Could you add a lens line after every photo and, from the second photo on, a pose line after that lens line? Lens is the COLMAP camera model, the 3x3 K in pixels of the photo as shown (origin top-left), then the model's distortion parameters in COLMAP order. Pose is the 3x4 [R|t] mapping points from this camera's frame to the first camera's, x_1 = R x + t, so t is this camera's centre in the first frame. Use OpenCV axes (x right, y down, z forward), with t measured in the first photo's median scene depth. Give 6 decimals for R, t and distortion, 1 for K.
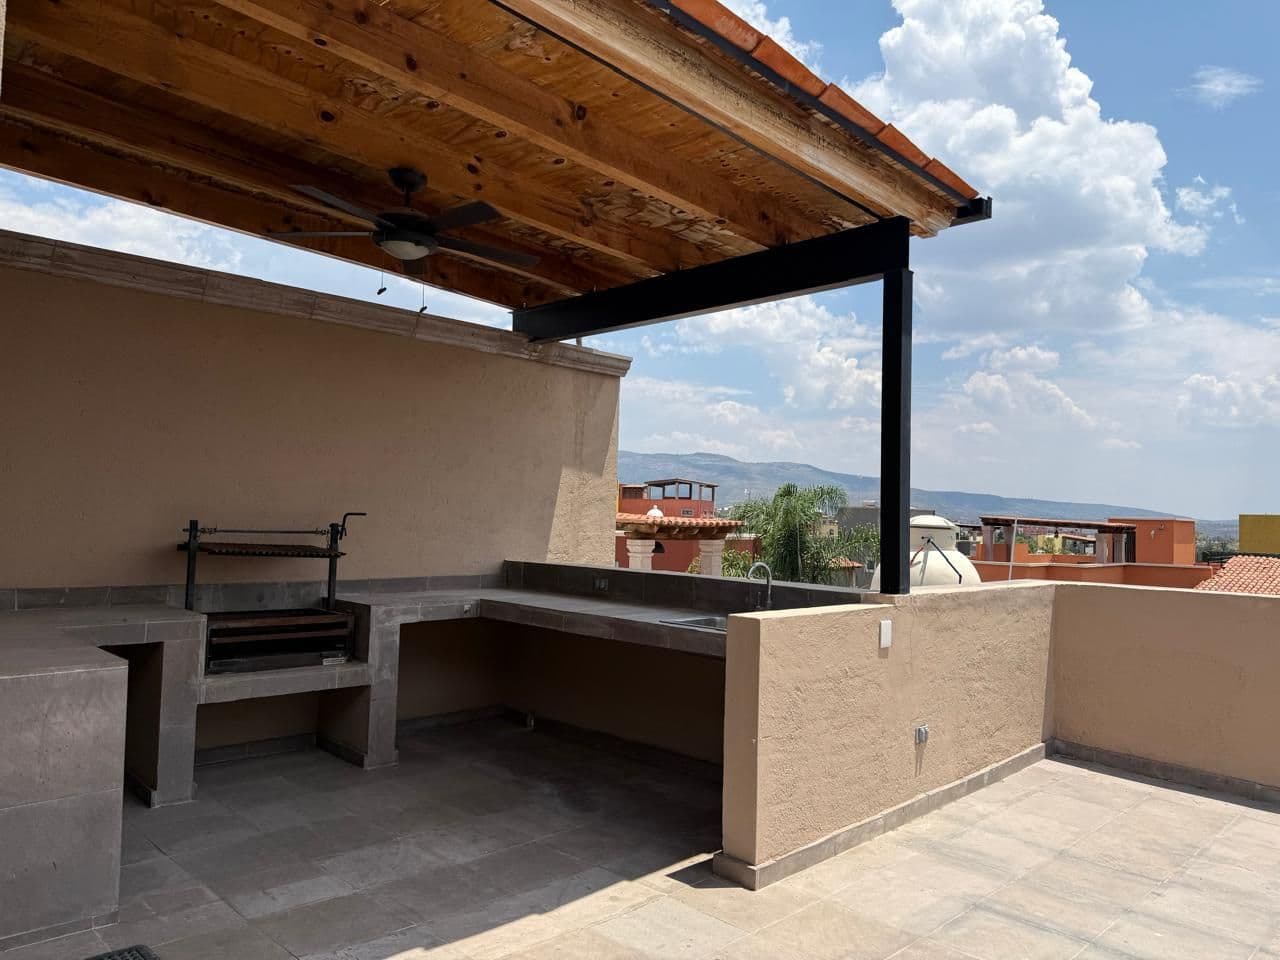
lens RADIAL K [[905.8, 0, 648.5], [0, 905.8, 475.0], [0, 0, 1]] dist [0.100174, -0.147826]
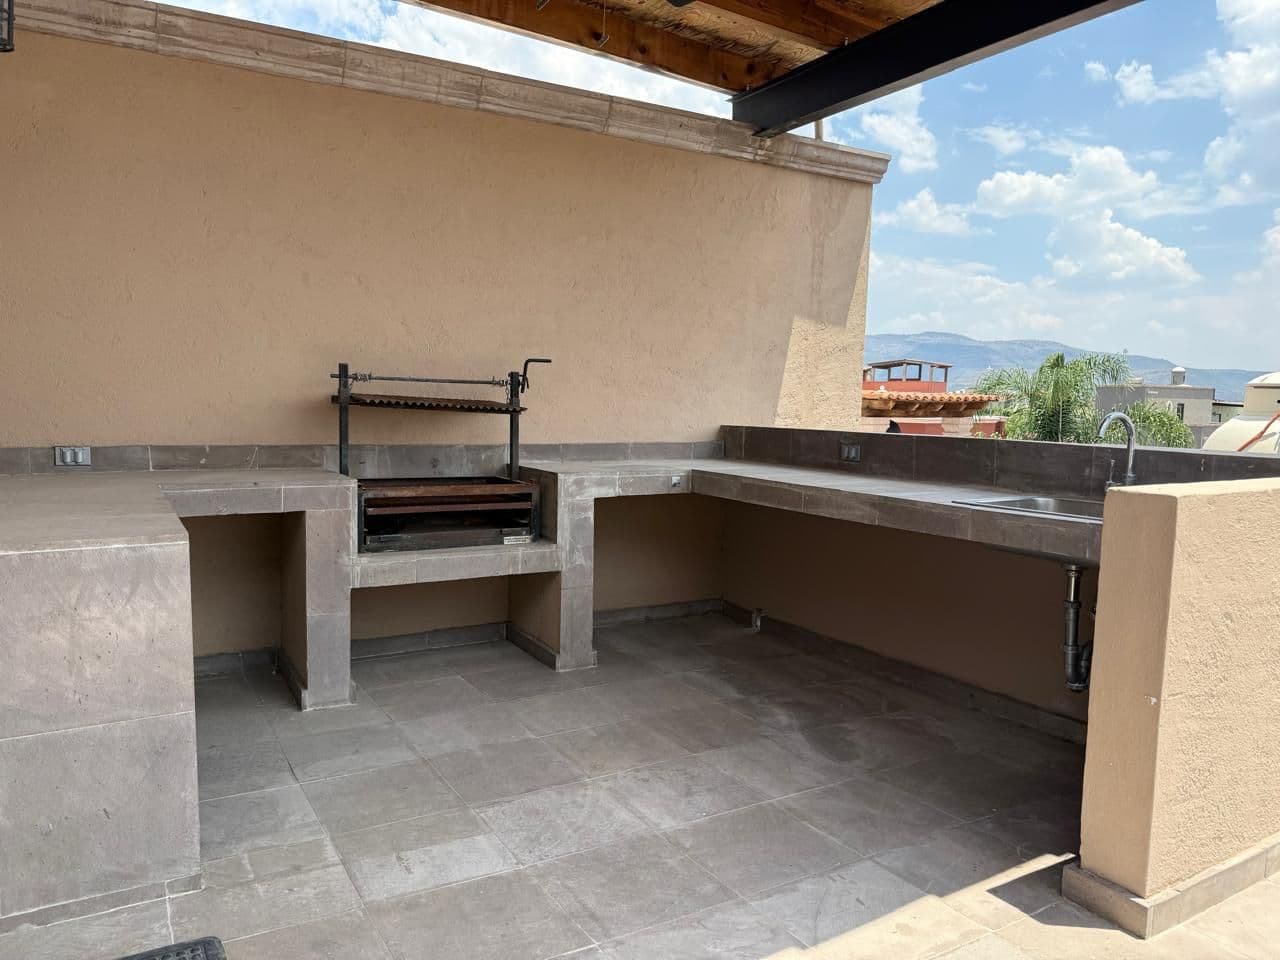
lens RADIAL K [[905.8, 0, 648.5], [0, 905.8, 475.0], [0, 0, 1]] dist [0.100174, -0.147826]
pose [[0.972003, 0.012475, -0.234637, -0.046362], [0.016666, 0.992414, 0.121804, 0.054256], [0.234376, -0.122304, 0.964422, 0.285329]]
